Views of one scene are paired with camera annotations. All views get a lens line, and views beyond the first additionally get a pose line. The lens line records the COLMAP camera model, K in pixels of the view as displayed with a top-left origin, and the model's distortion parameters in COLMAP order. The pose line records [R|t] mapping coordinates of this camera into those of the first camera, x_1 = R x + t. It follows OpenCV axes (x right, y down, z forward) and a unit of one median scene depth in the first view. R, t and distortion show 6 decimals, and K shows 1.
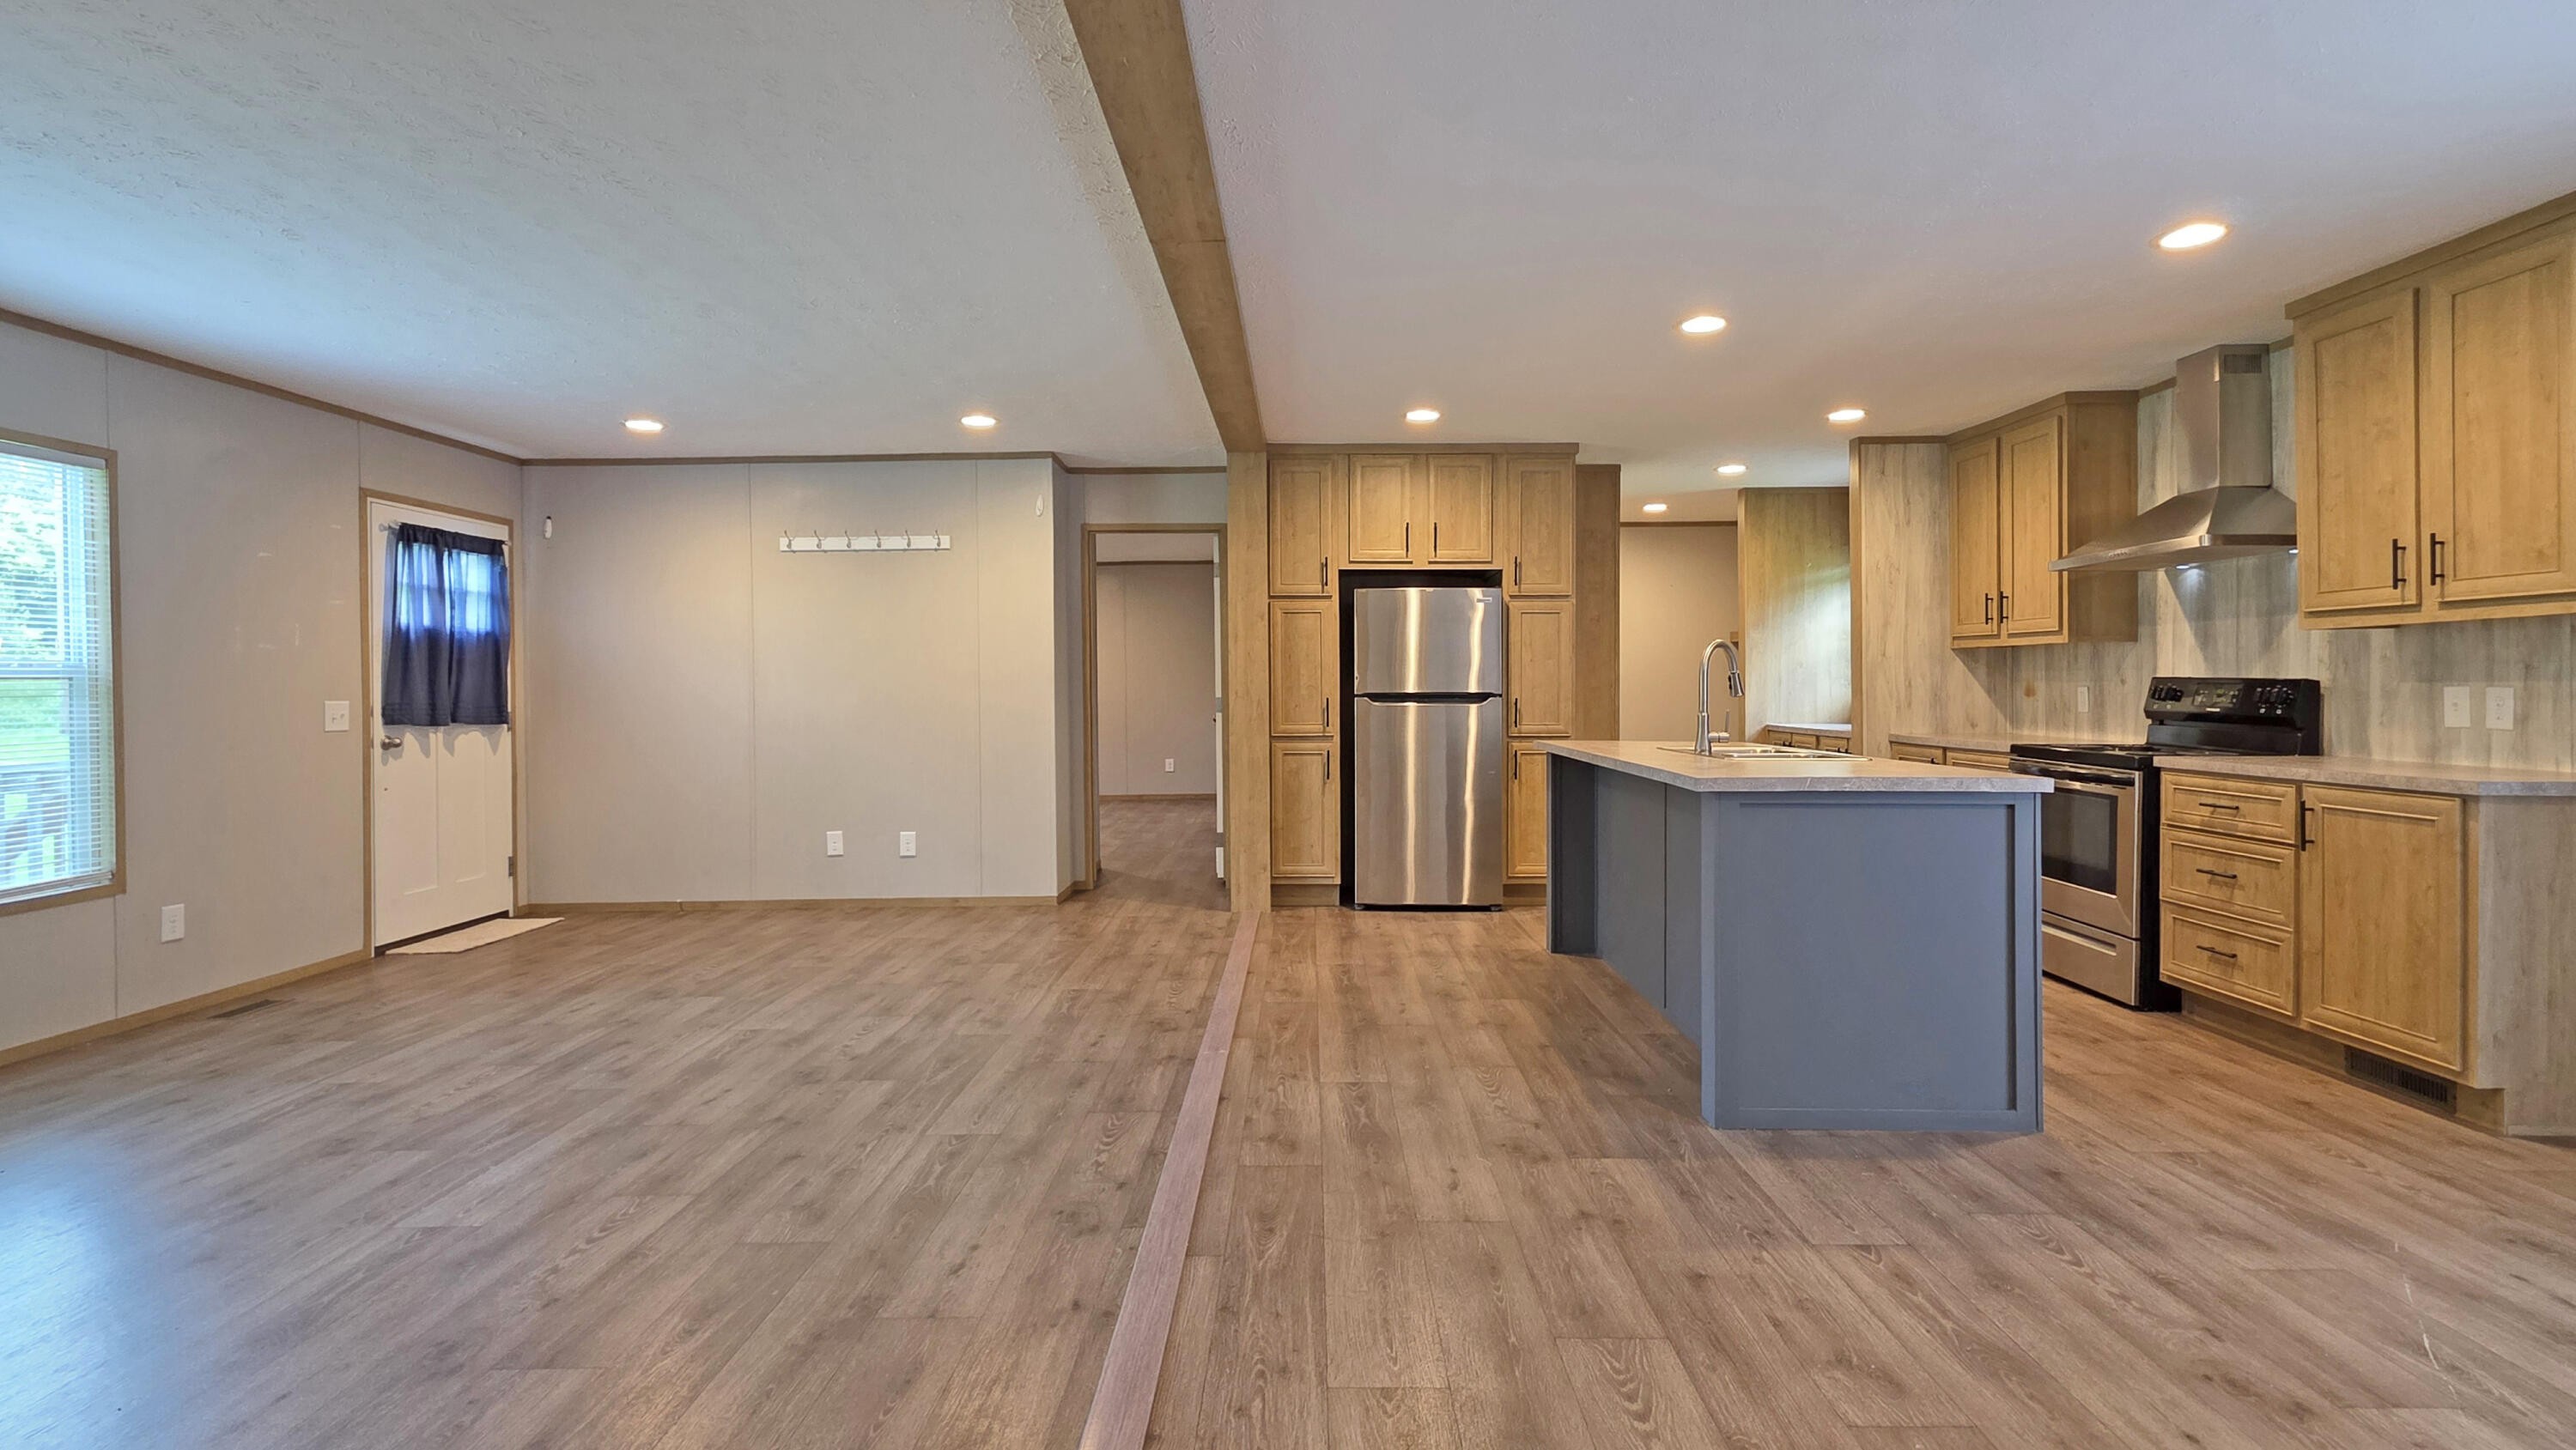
lens RADIAL K [[1193.8, 0, 1300.3], [0, 1193.8, 686.9], [0, 0, 1]] dist [0.000827, 0.000908]
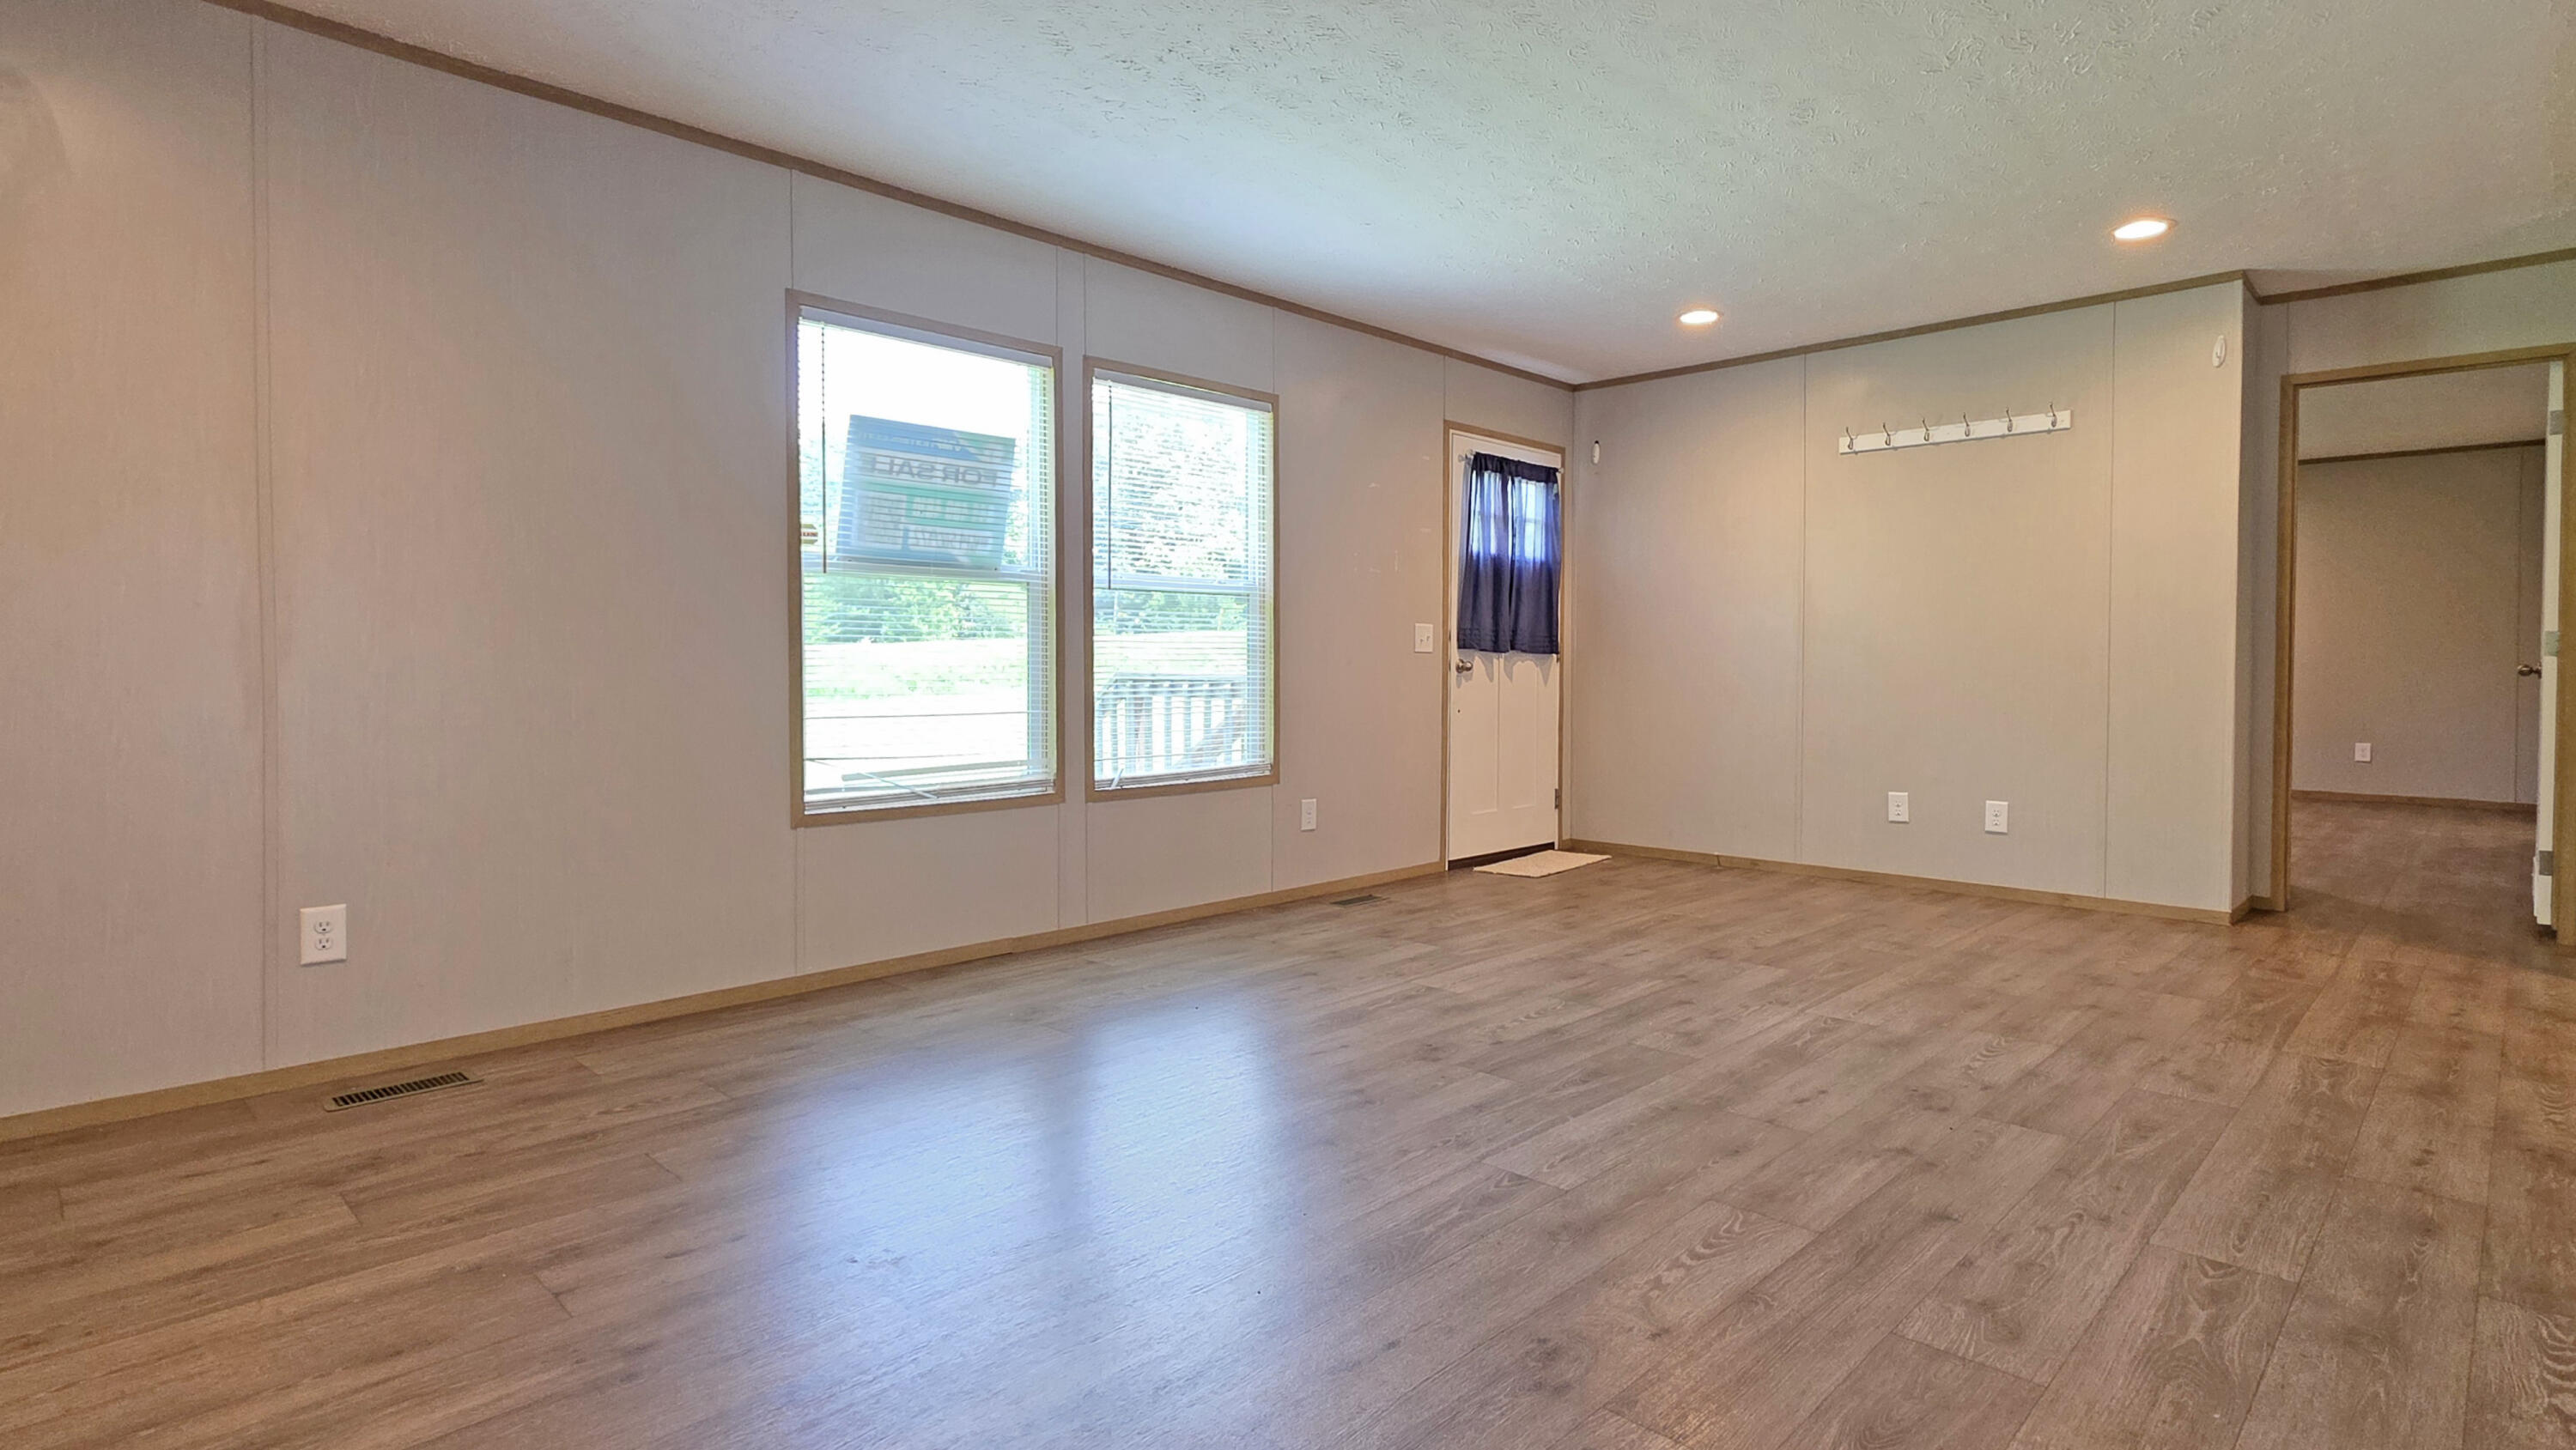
lens RADIAL K [[1269.5, 0, 1301.5], [0, 1269.5, 687.7], [0, 0, 1]] dist [0.000731, 0.000103]
pose [[0.721679, 0.029905, -0.691582, -0.118475], [-0.013827, 0.999490, 0.028791, 0.041364], [0.692090, -0.011215, 0.721724, 0.127383]]
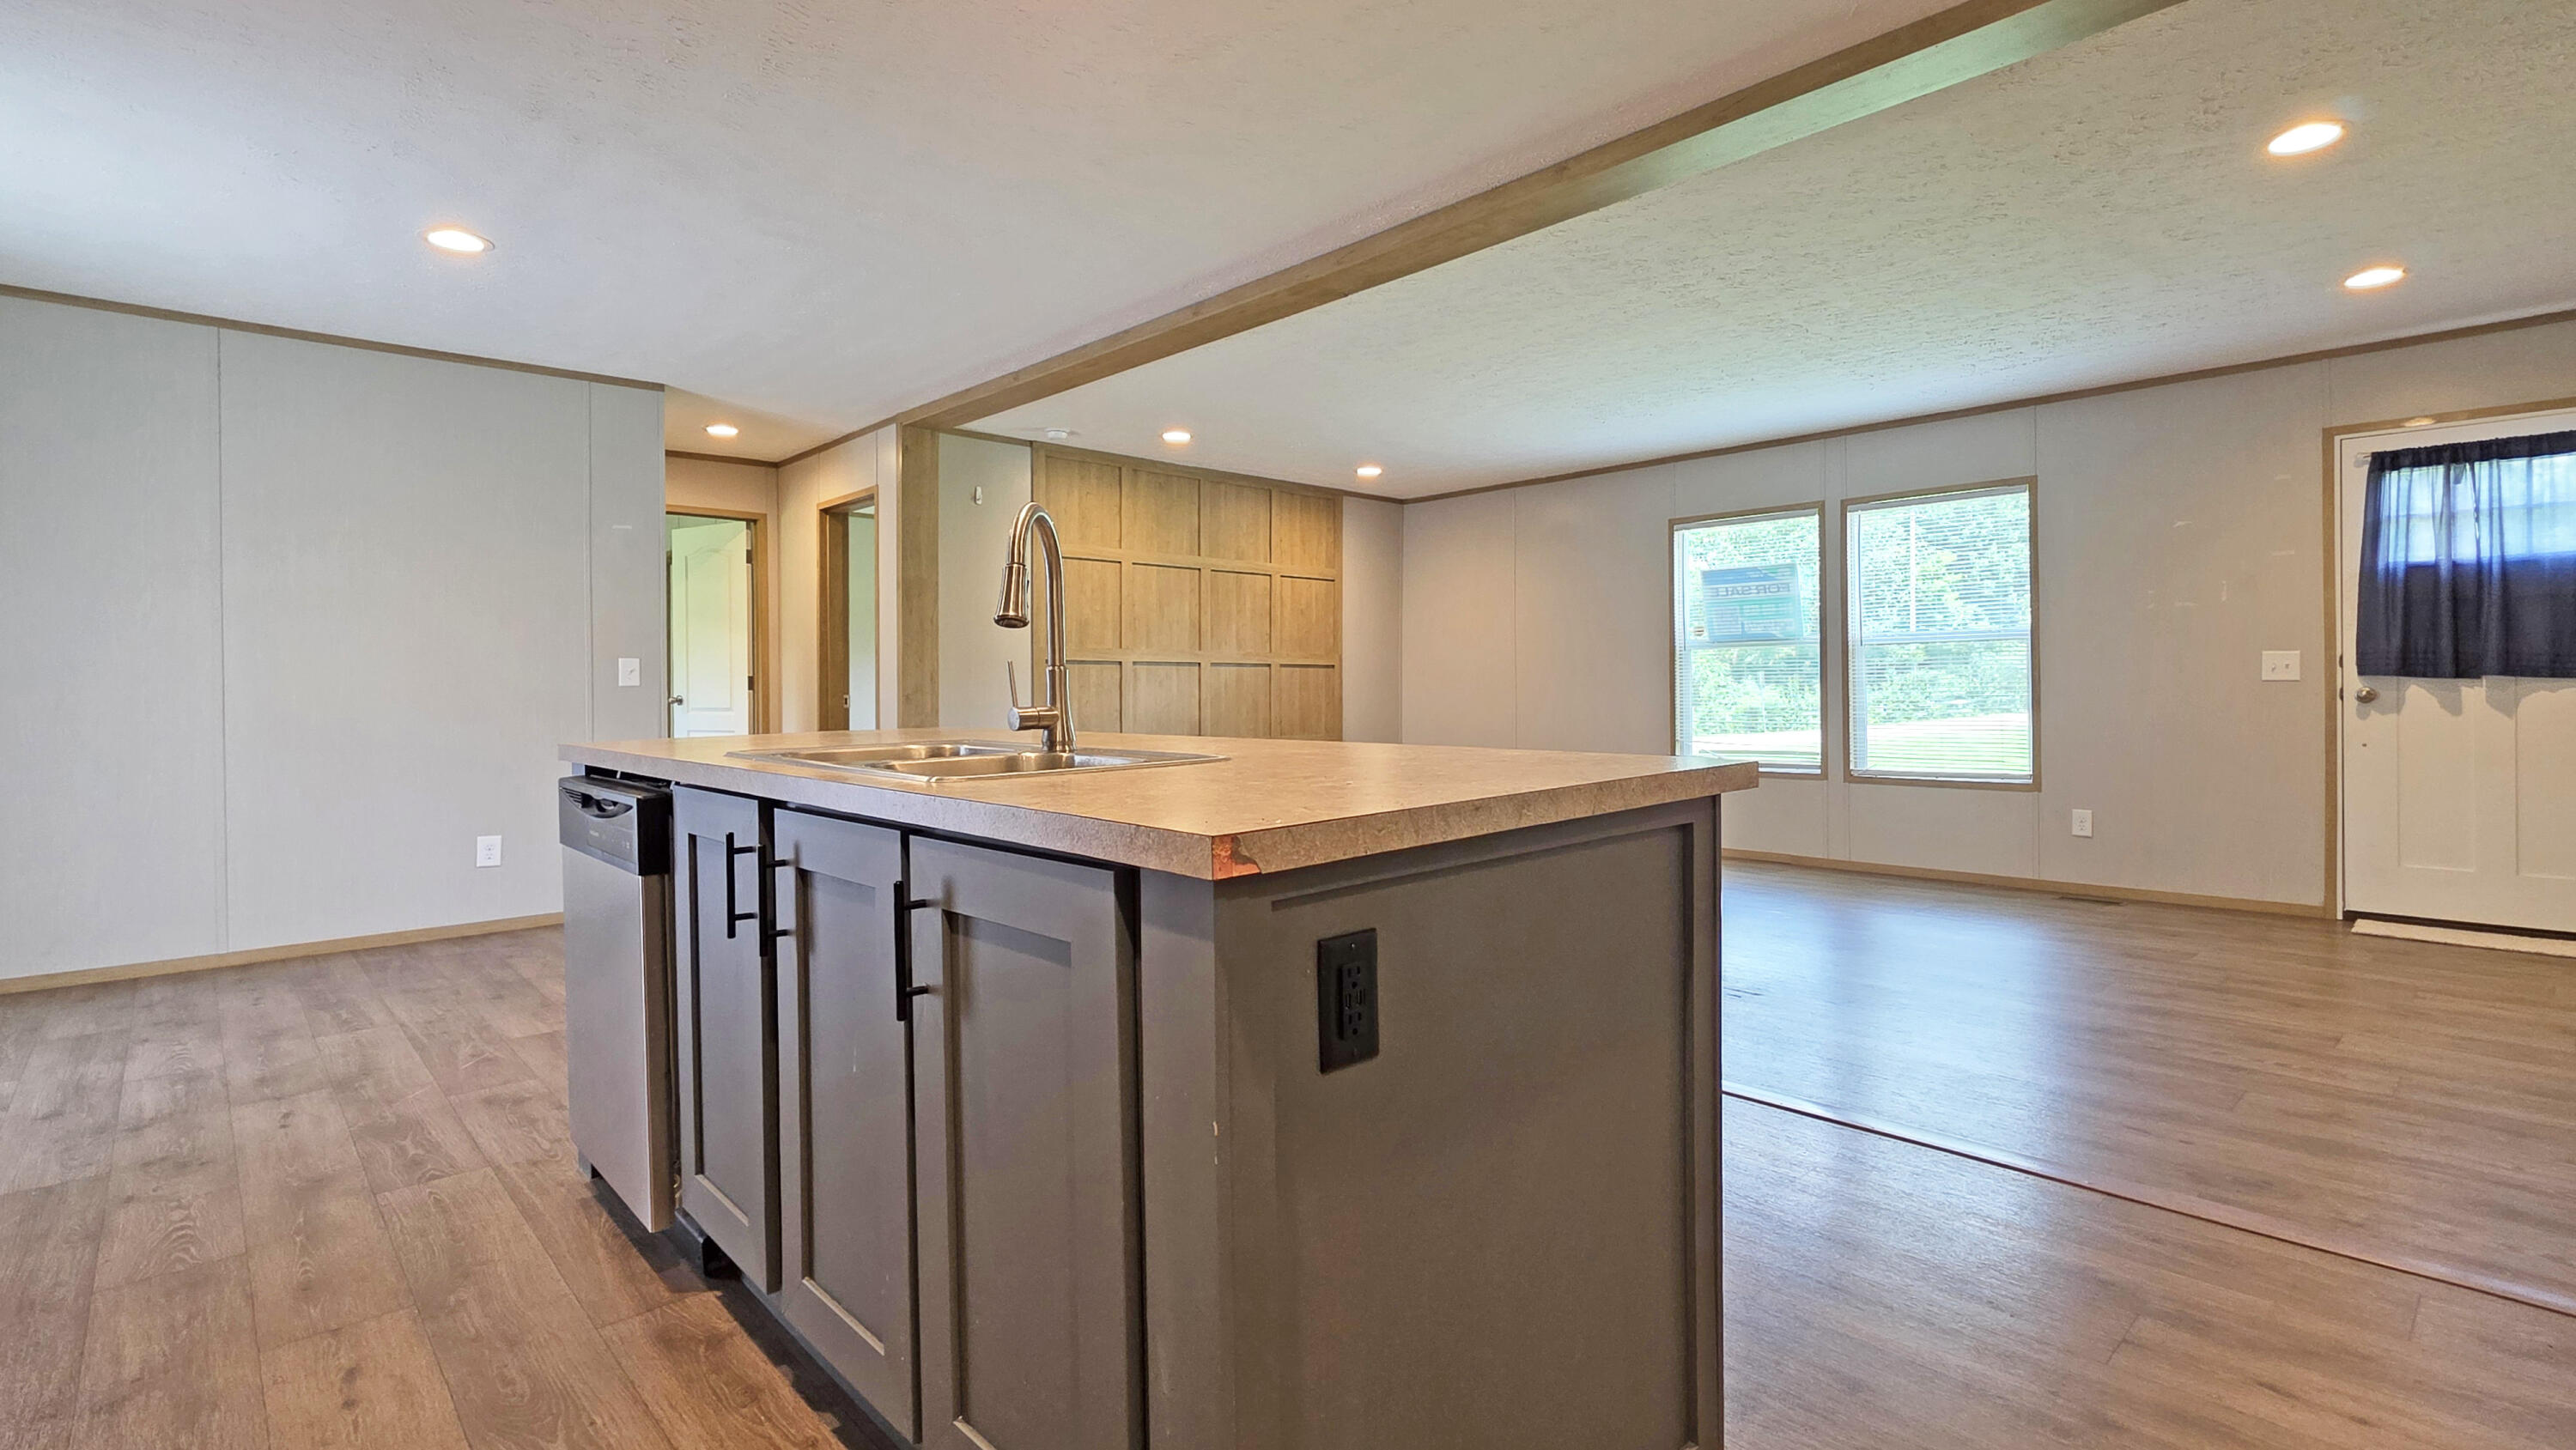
lens RADIAL K [[1193.8, 0, 1300.3], [0, 1193.8, 686.9], [0, 0, 1]] dist [0.000827, 0.000908]
pose [[-0.725113, 0.015018, -0.688466, 0.542125], [0.015097, 0.999869, 0.005911, 0.026341], [0.688464, -0.006108, -0.725245, 1.283392]]
